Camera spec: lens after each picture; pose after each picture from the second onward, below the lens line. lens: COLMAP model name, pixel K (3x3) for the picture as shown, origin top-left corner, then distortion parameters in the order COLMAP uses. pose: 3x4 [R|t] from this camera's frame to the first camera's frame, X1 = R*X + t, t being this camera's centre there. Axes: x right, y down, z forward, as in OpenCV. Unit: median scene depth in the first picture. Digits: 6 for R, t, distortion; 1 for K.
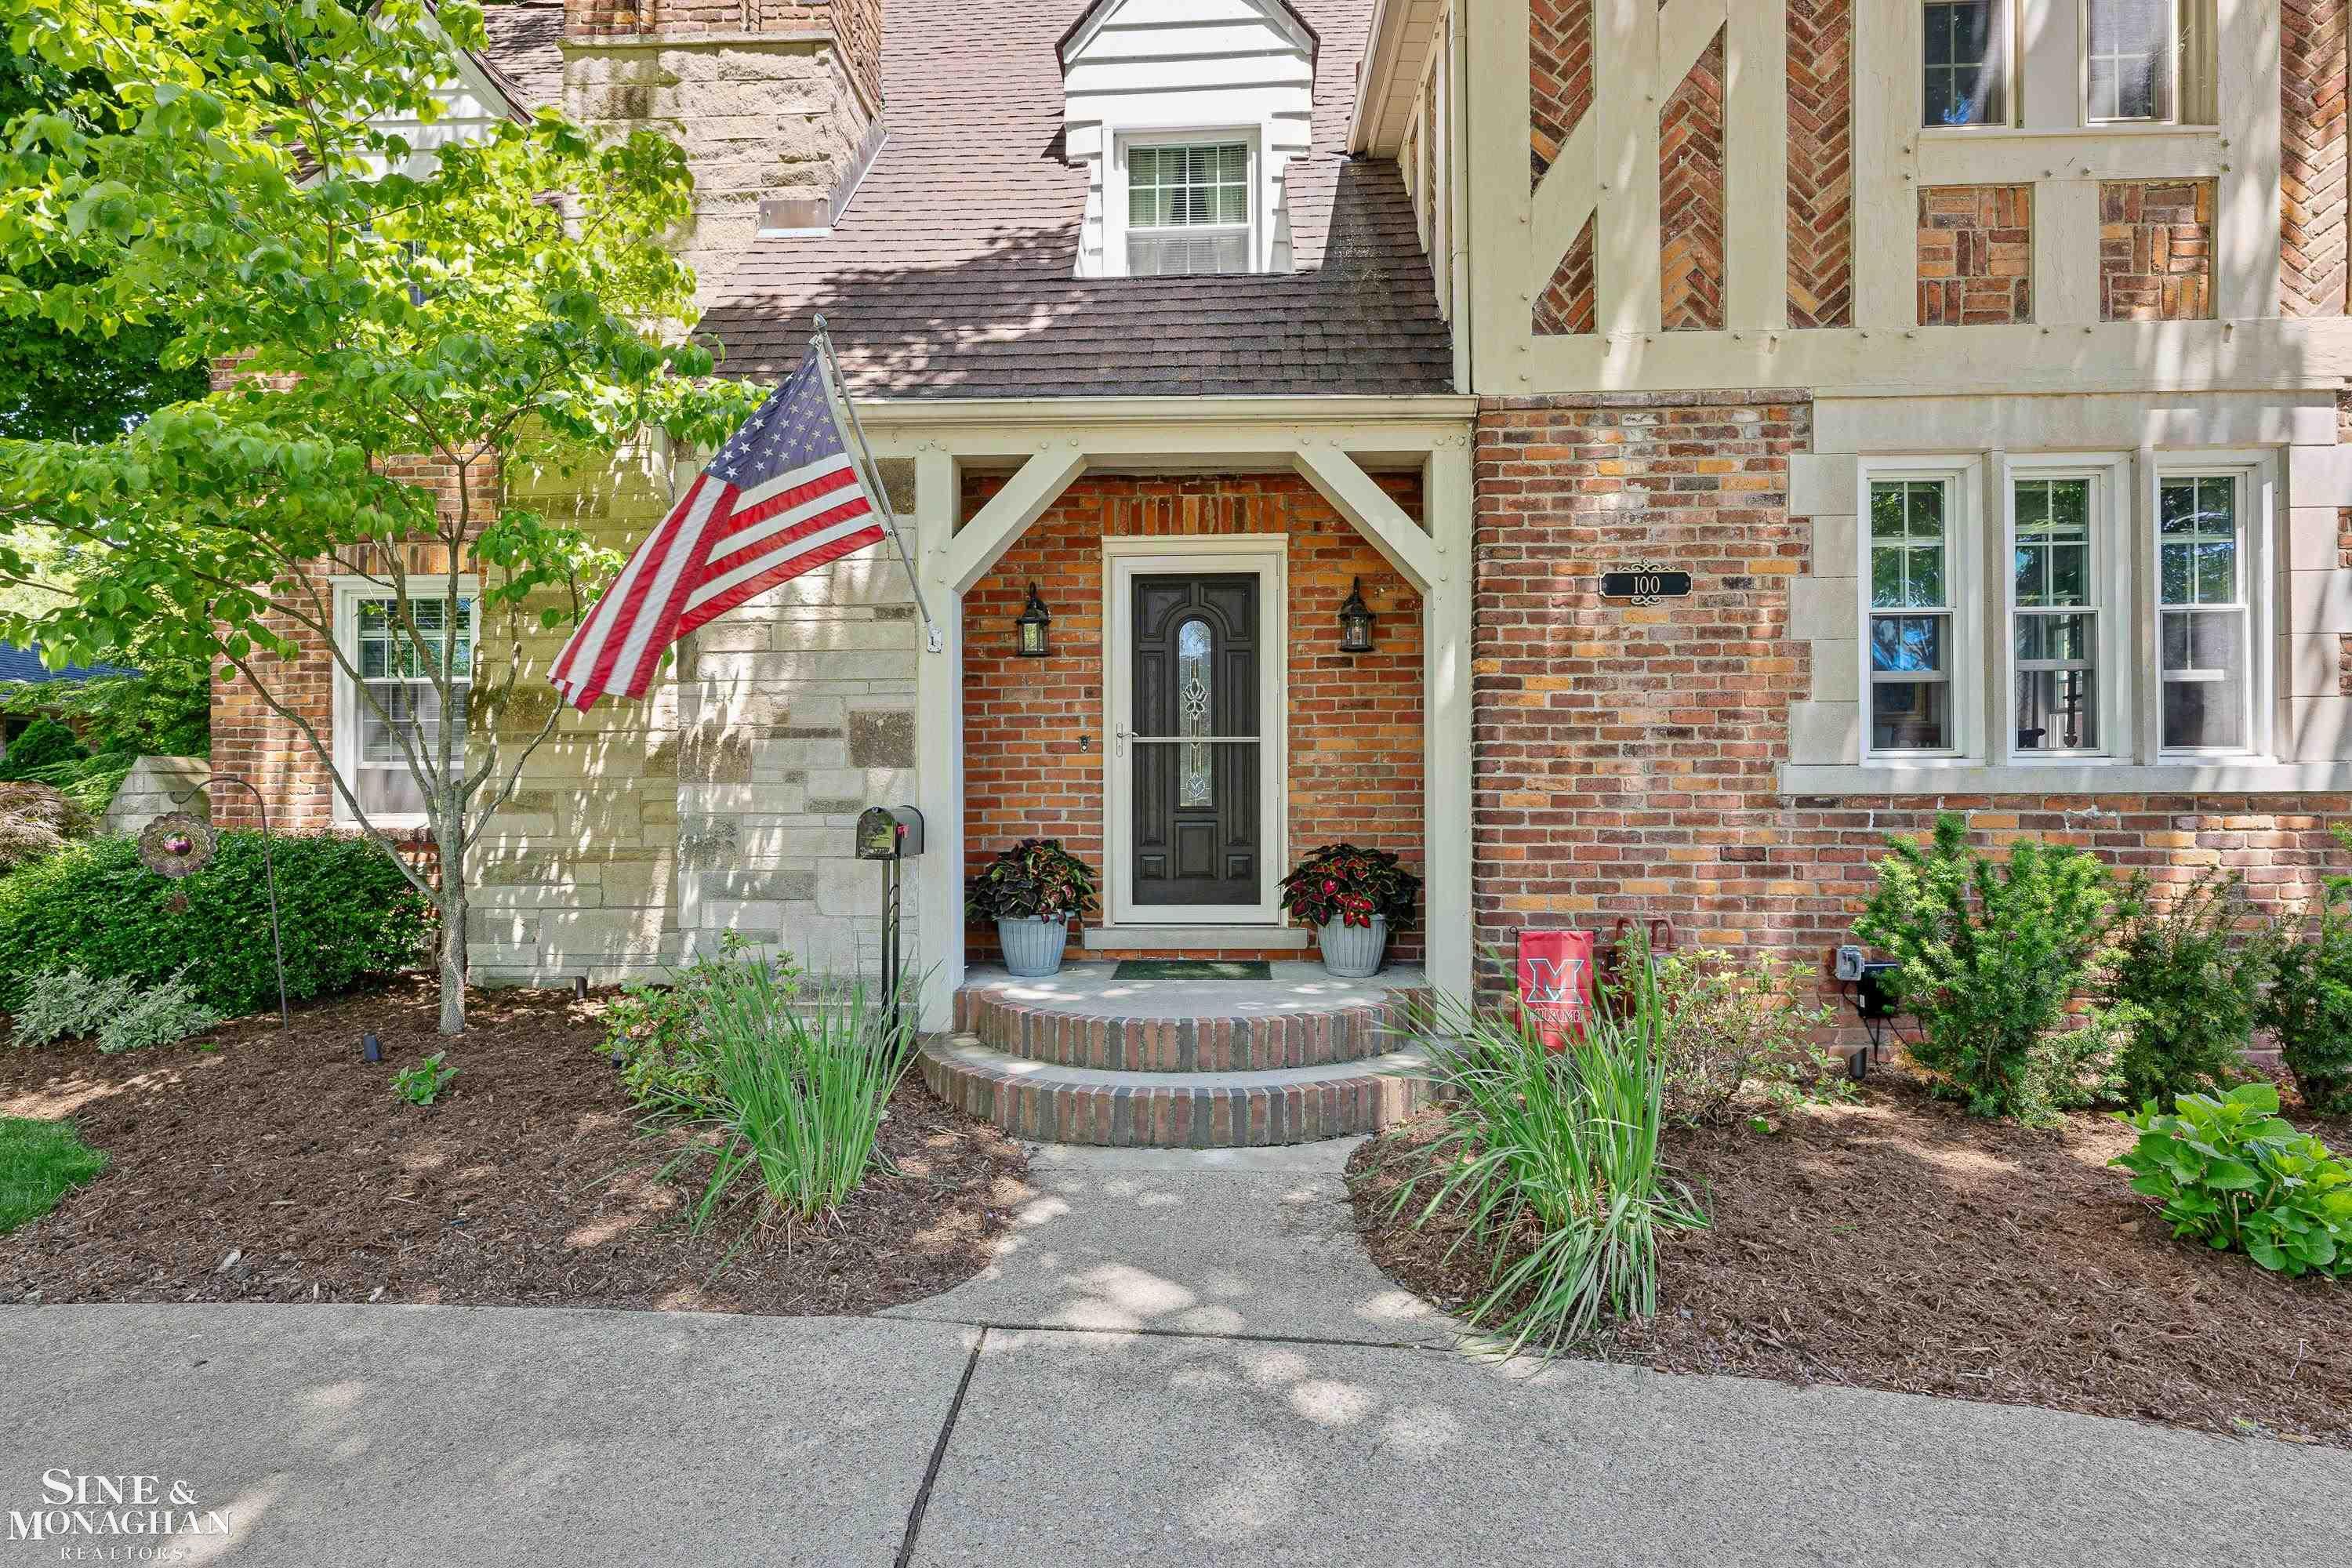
lens RADIAL K [[1130.3, 0, 1118.1], [0, 1130.3, 792.4], [0, 0, 1]] dist [-0.002218, 0.002493]
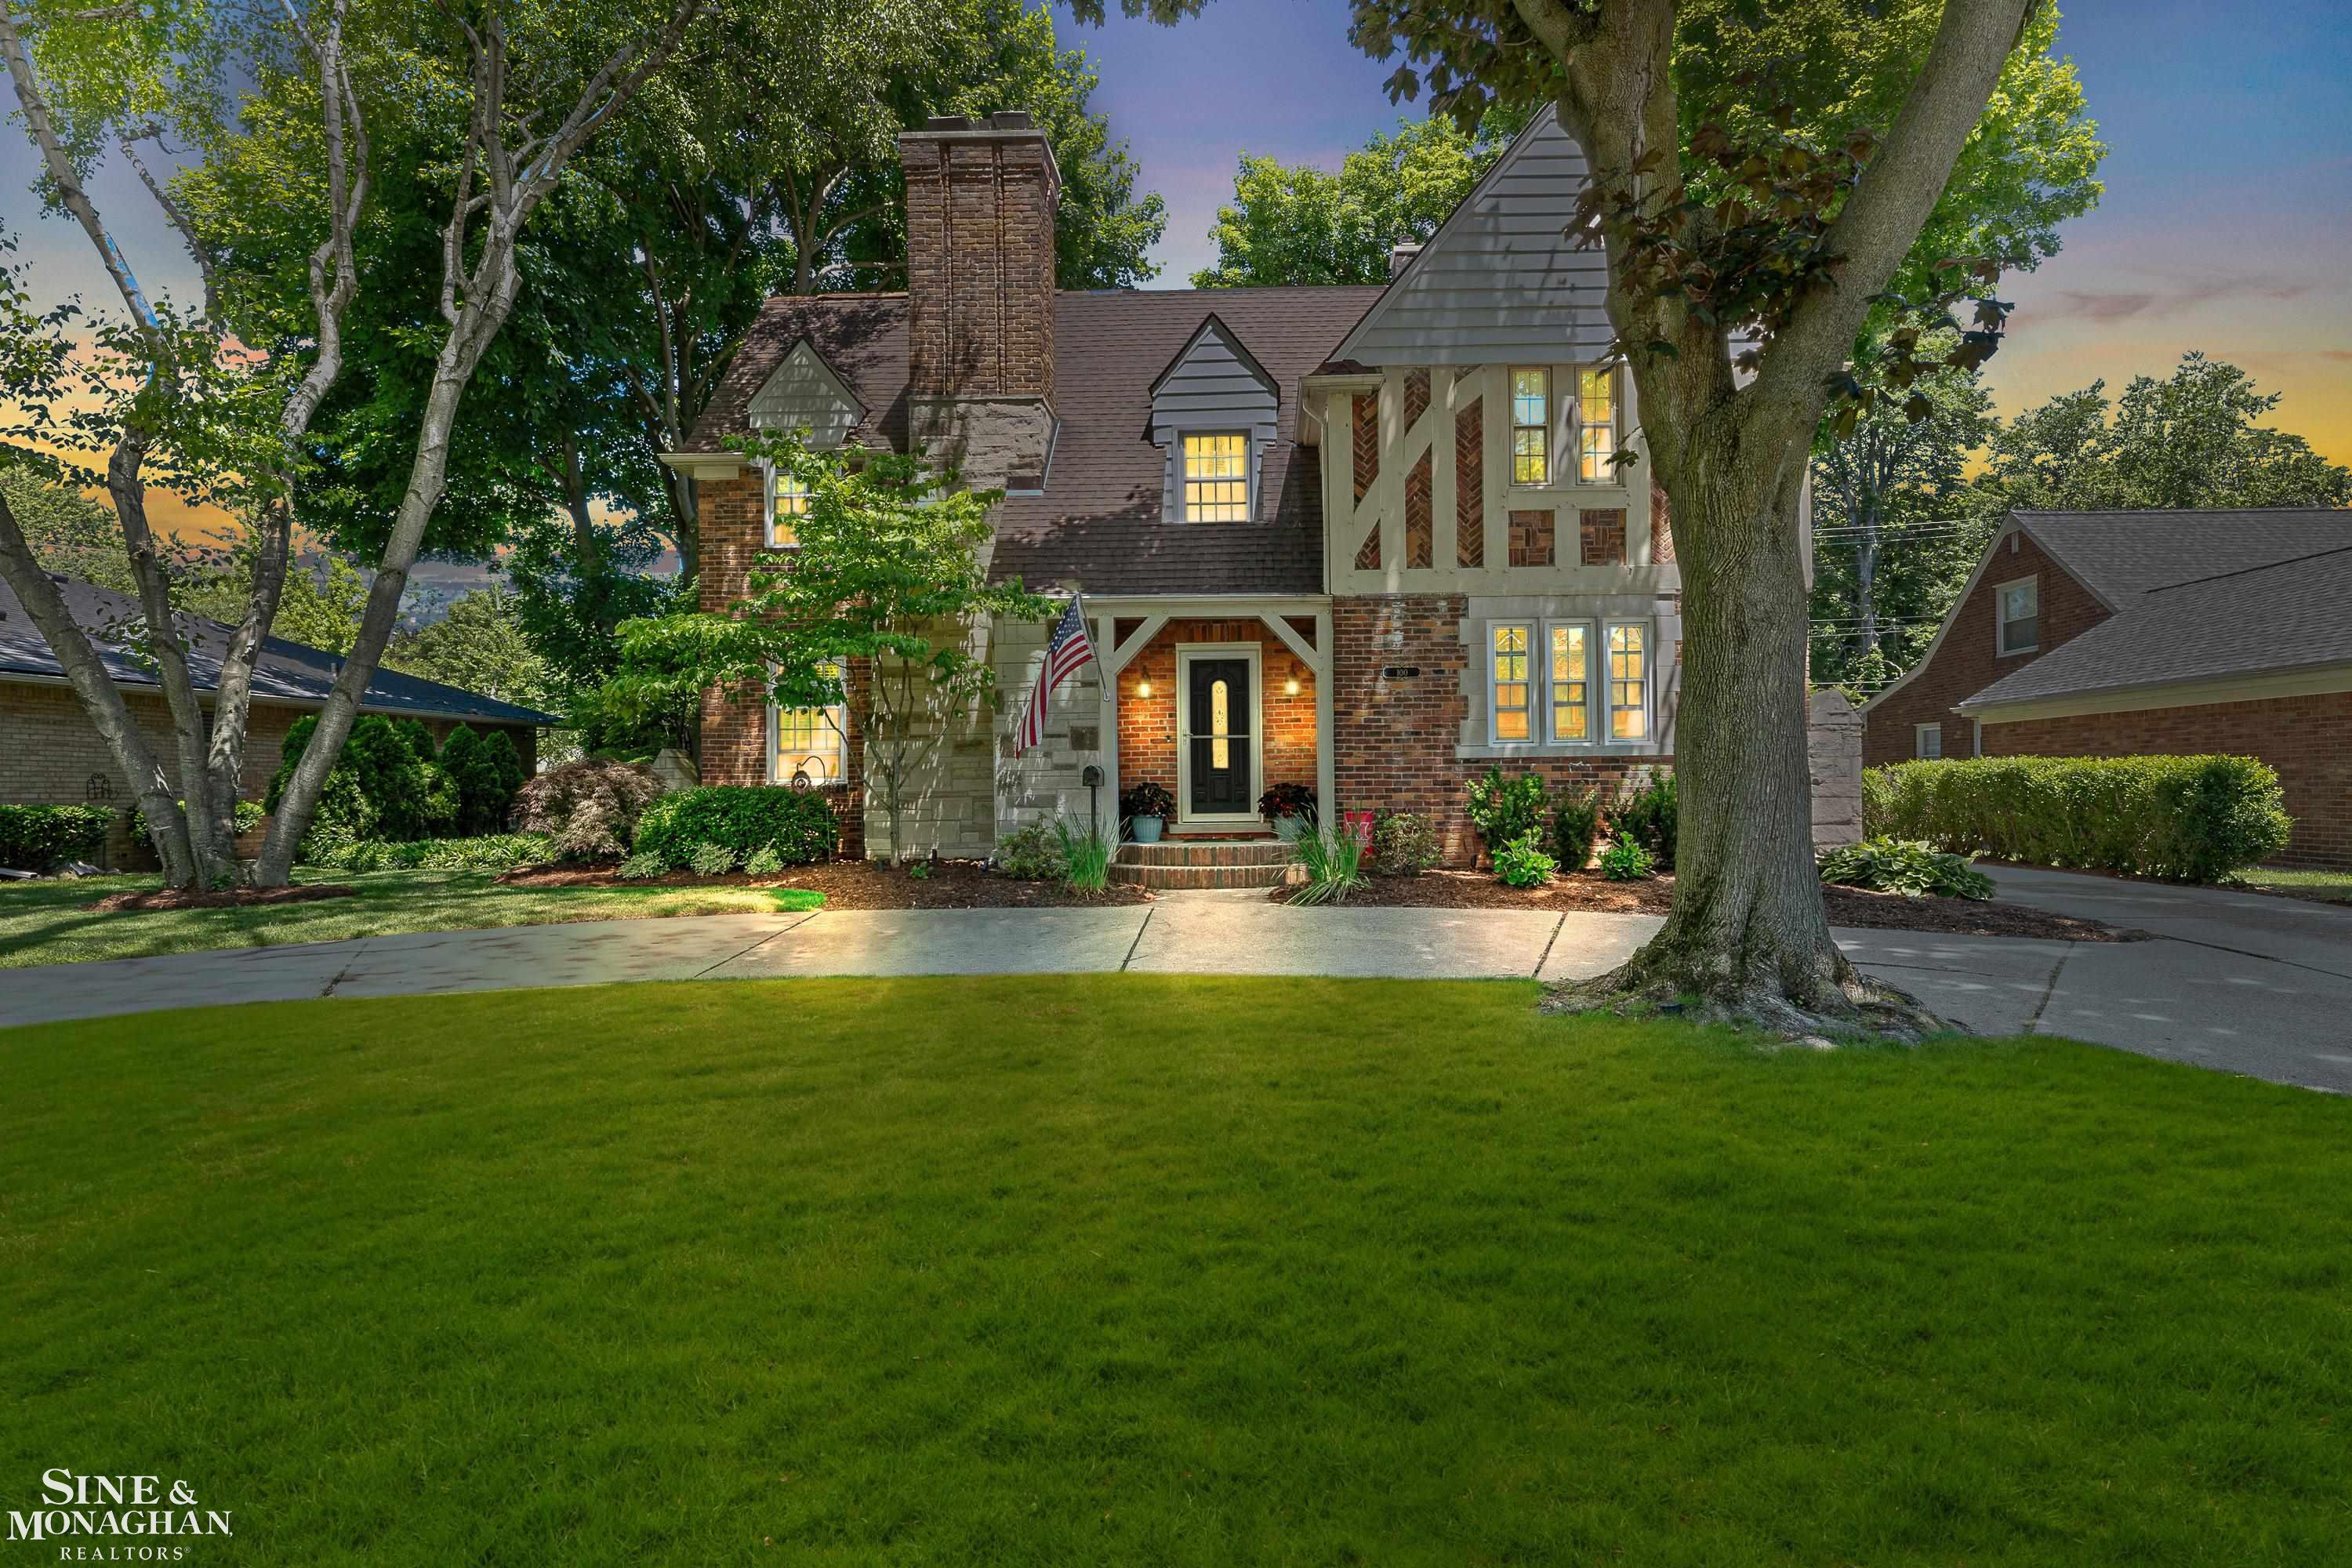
lens RADIAL K [[1130.3, 0, 1172.6], [0, 1130.3, 779.8], [0, 0, 1]] dist [-0.002218, 0.002493]
pose [[0.999948, -0.008949, 0.004977, -0.040862], [0.008931, 0.999954, 0.003615, 0.033808], [-0.005009, -0.003571, 0.999981, -1.418947]]
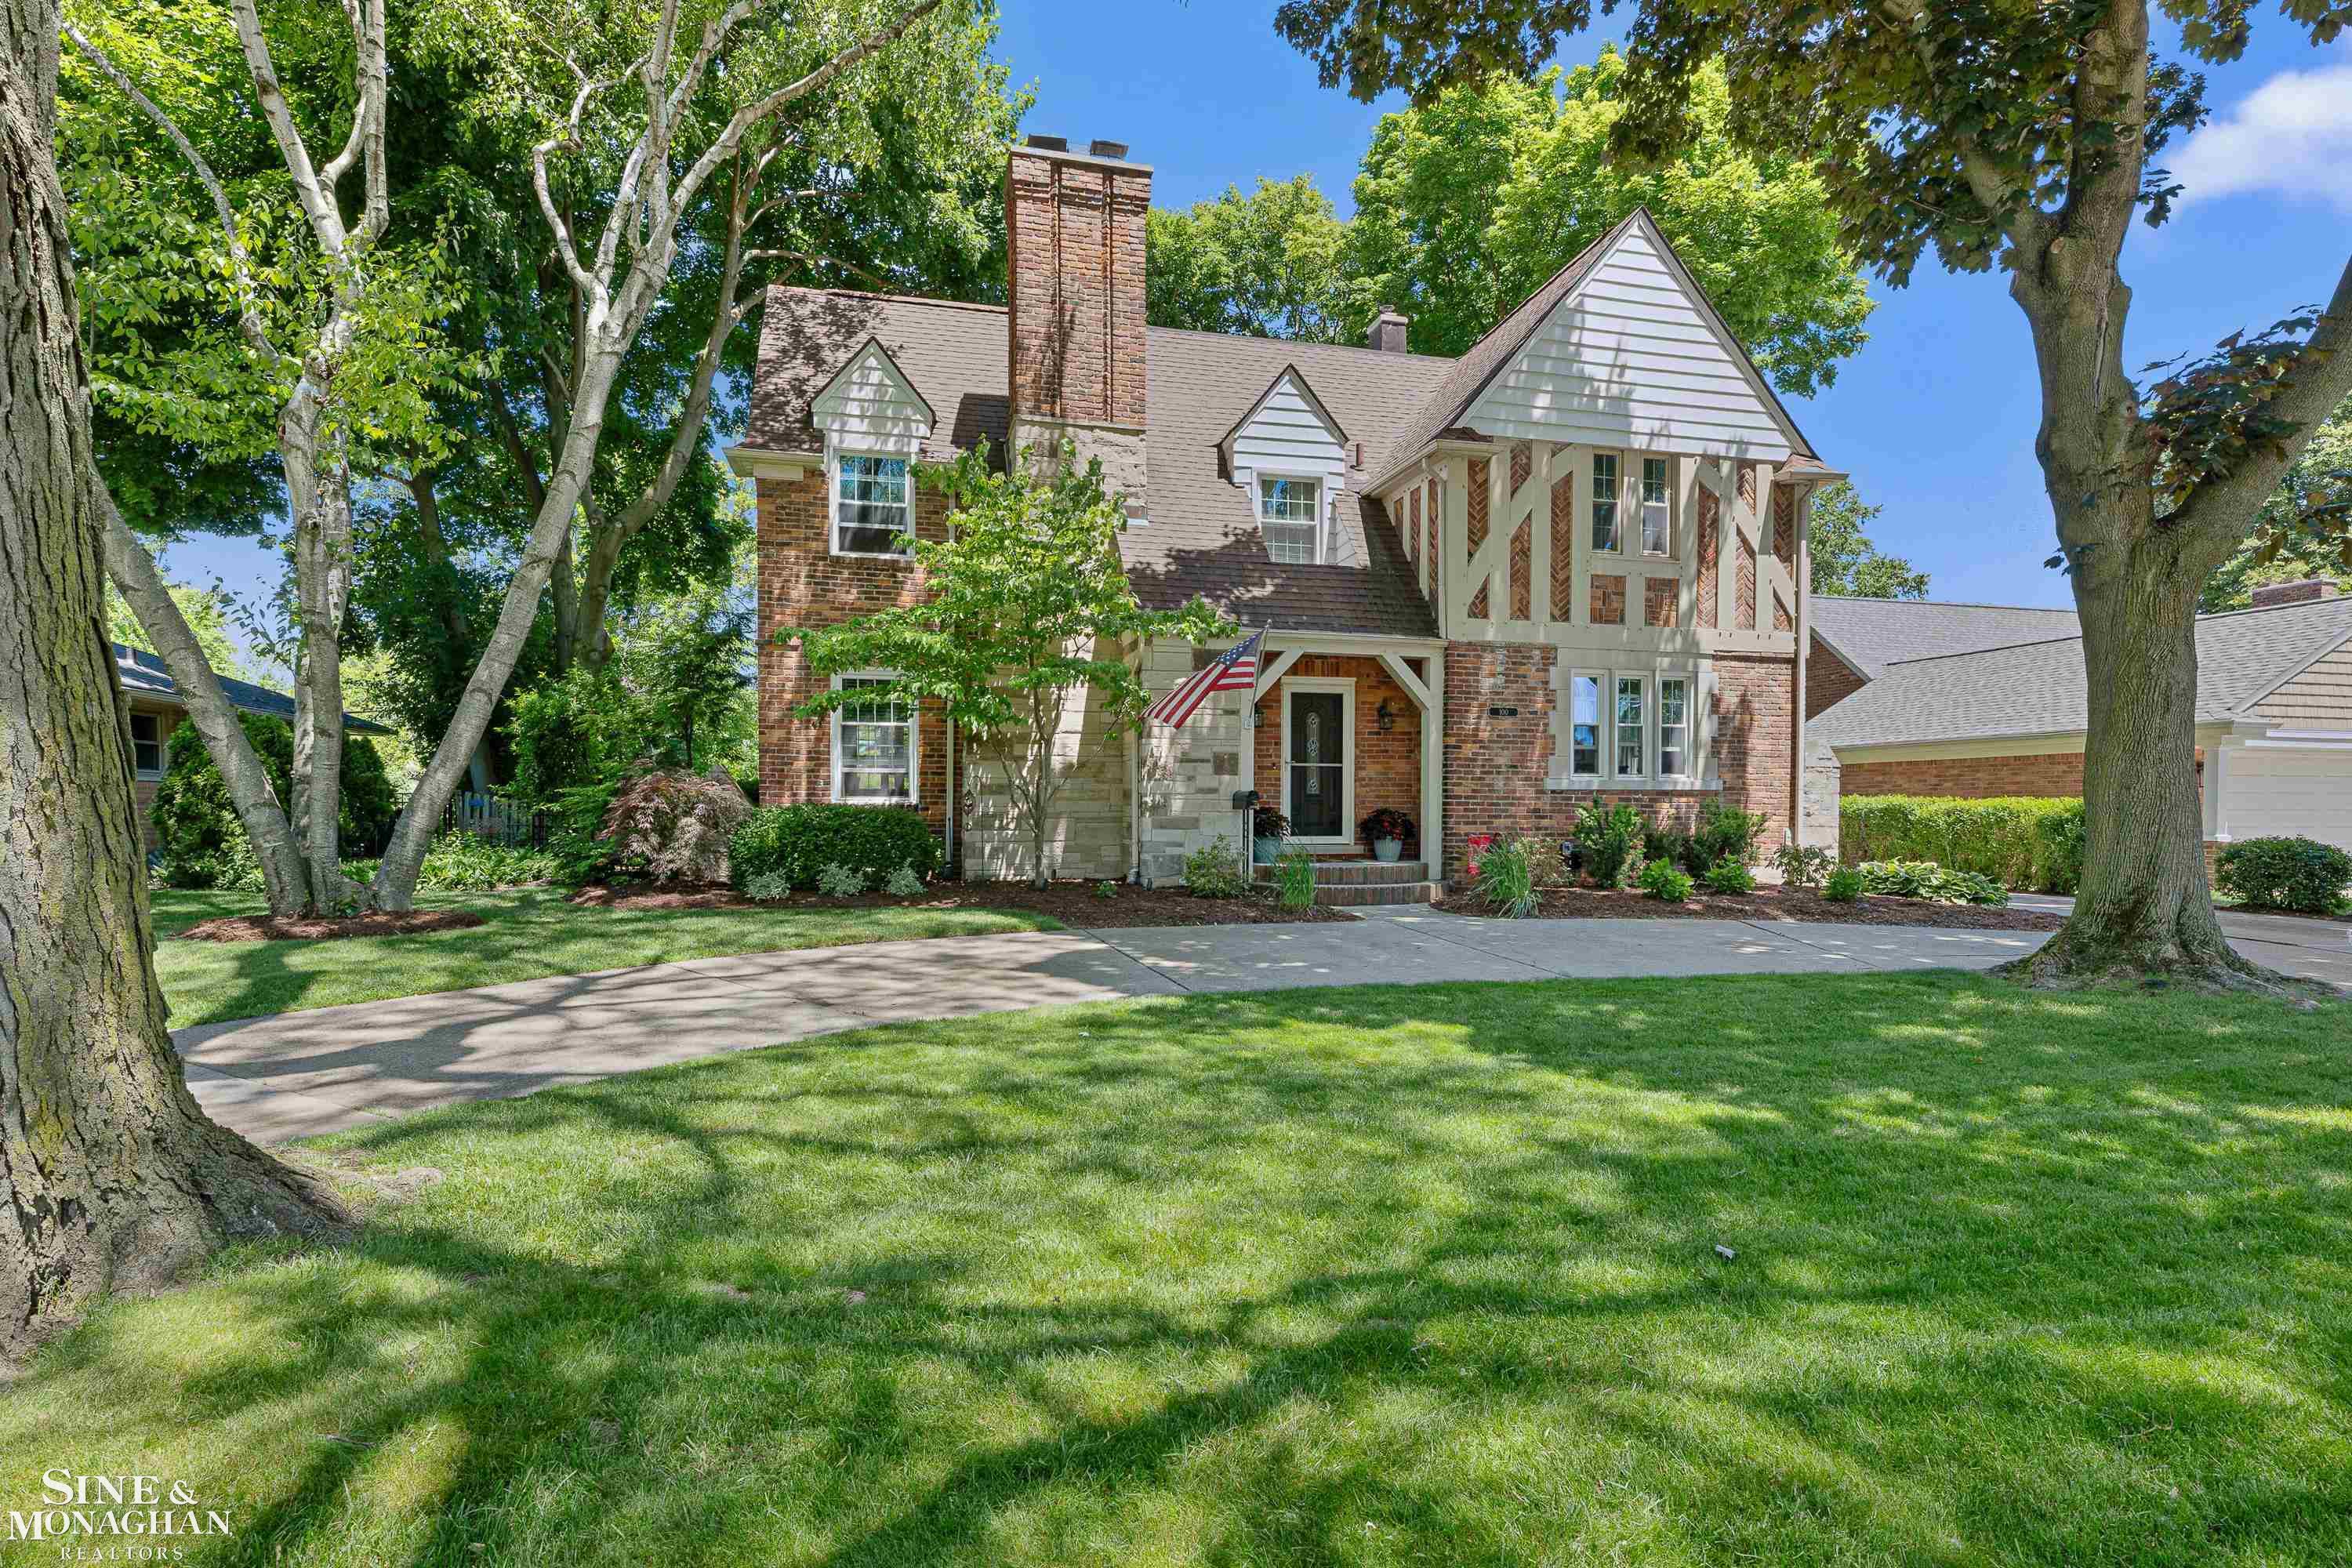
lens RADIAL K [[1130.3, 0, 1140.9], [0, 1130.3, 826.3], [0, 0, 1]] dist [-0.002218, 0.002493]
pose [[0.964558, 0.000578, 0.263869, -1.089826], [-0.006832, 0.999717, 0.022784, 0.035984], [-0.263781, -0.023779, 0.964289, -1.400218]]
